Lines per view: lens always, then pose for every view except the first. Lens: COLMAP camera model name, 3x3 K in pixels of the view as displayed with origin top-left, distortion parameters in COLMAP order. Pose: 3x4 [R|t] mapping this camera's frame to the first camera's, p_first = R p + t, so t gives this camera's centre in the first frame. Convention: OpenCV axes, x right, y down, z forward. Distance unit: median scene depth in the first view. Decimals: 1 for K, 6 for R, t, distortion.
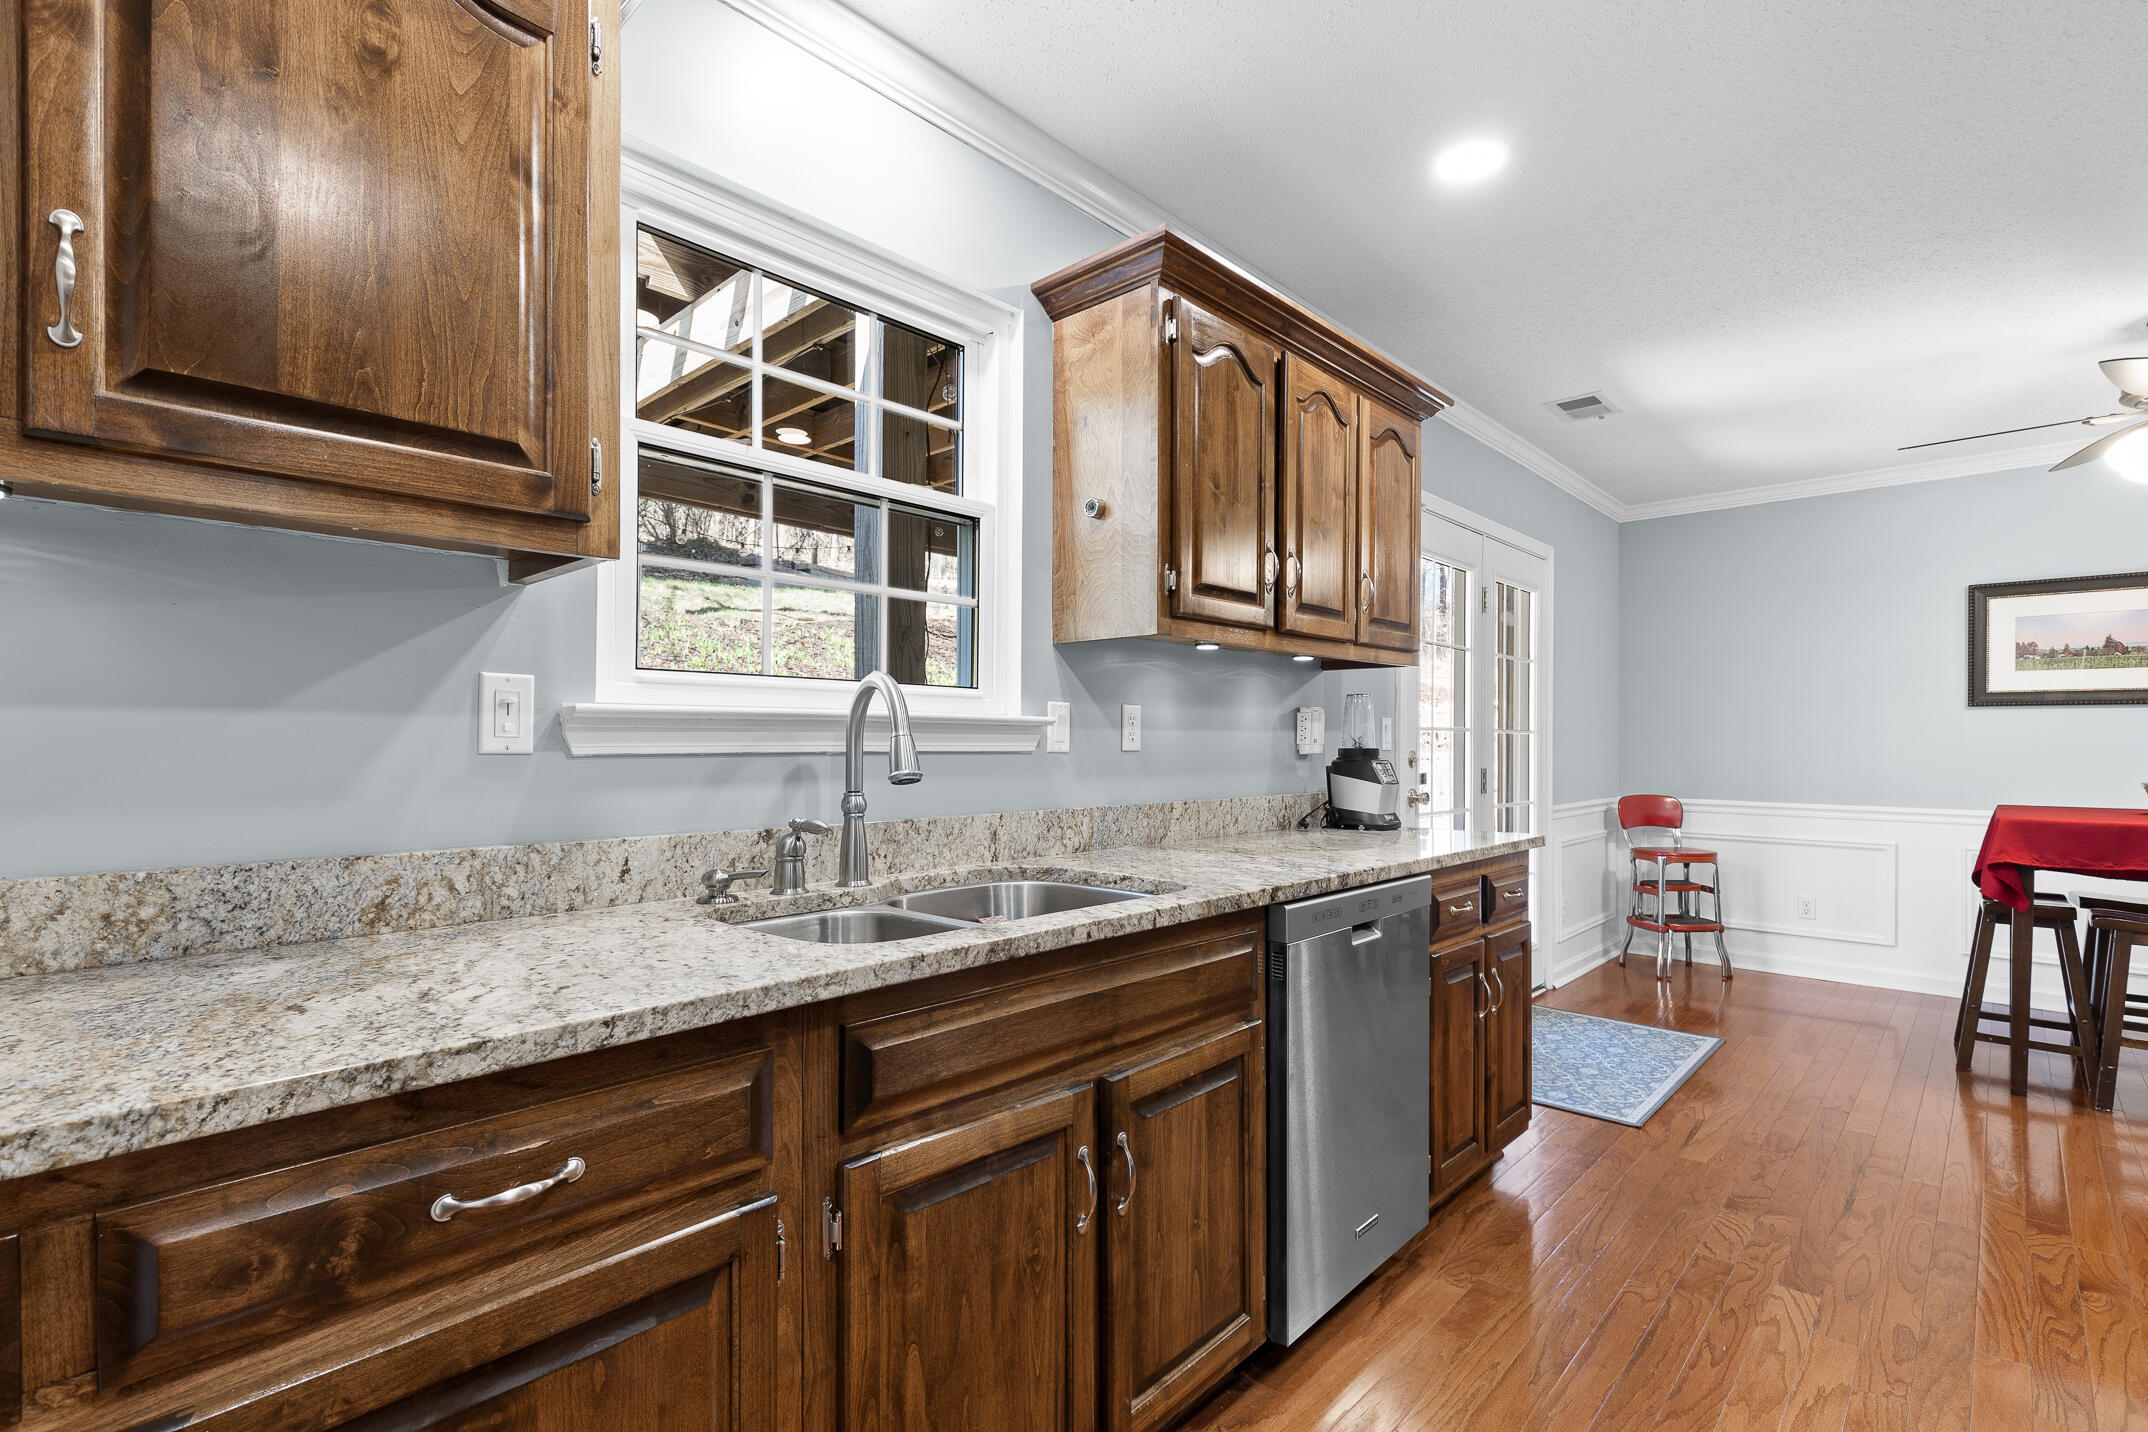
lens RADIAL K [[991.9, 0, 1081.4], [0, 991.9, 736.3], [0, 0, 1]] dist [0.010815, -0.000889]
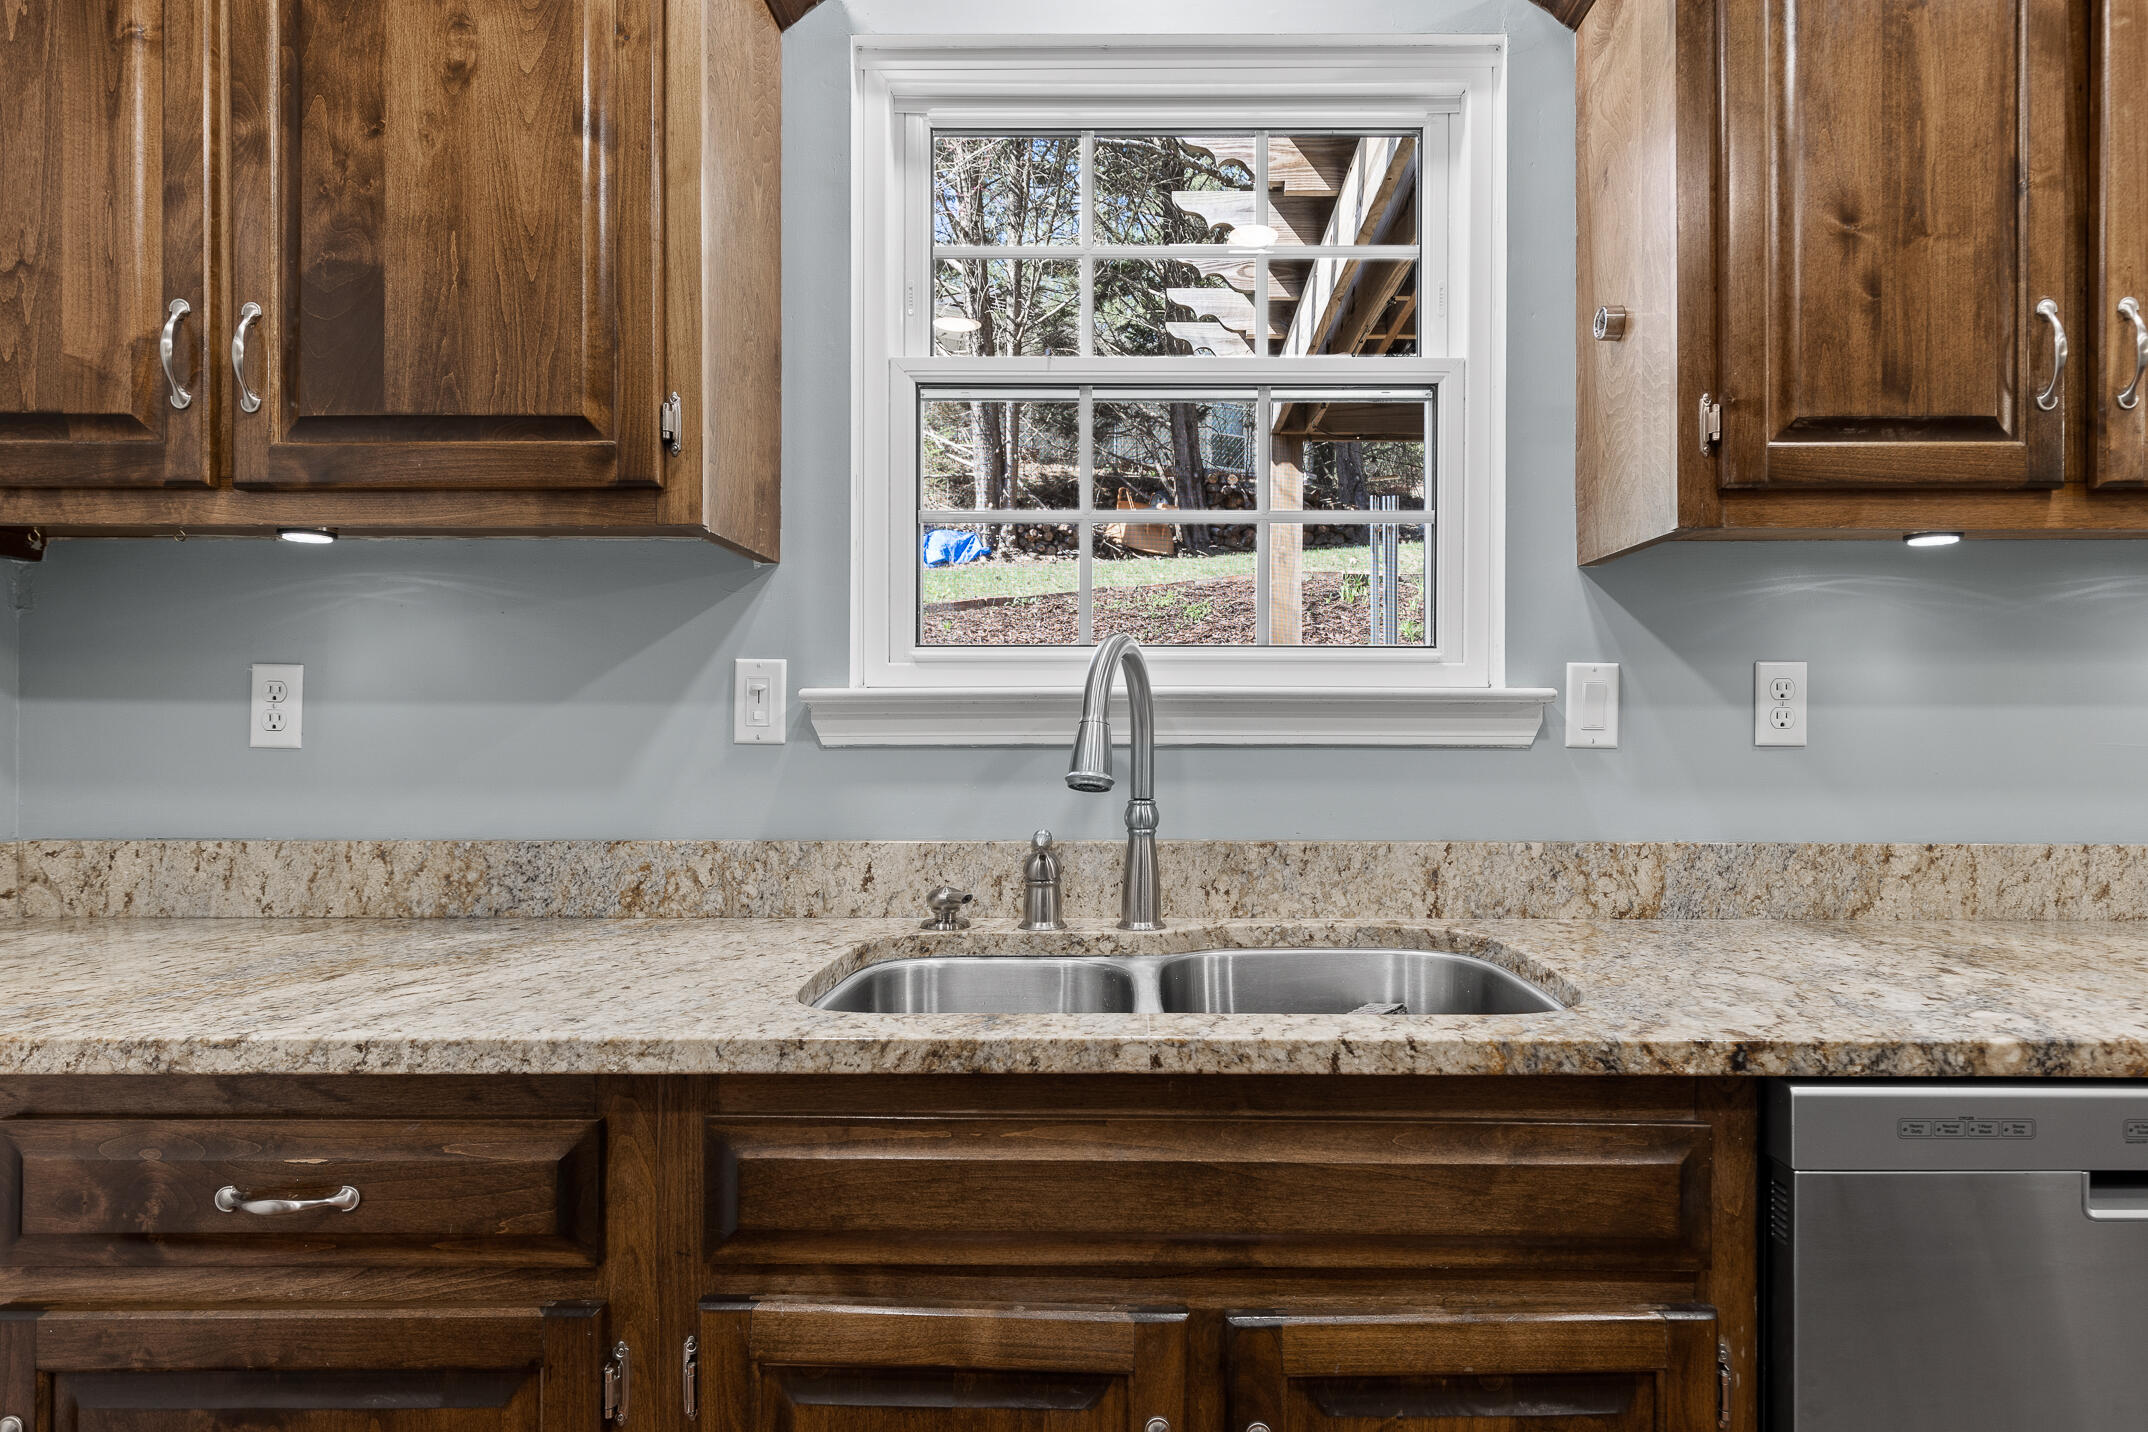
lens RADIAL K [[1182.7, 0, 1119.5], [0, 1182.7, 725.5], [0, 0, 1]] dist [-0.001720, 0.002355]
pose [[0.680974, -0.003521, -0.732299, 0.253331], [0.005922, 0.999982, 0.000698, 0.000801], [0.732284, -0.004812, 0.680983, 0.256103]]
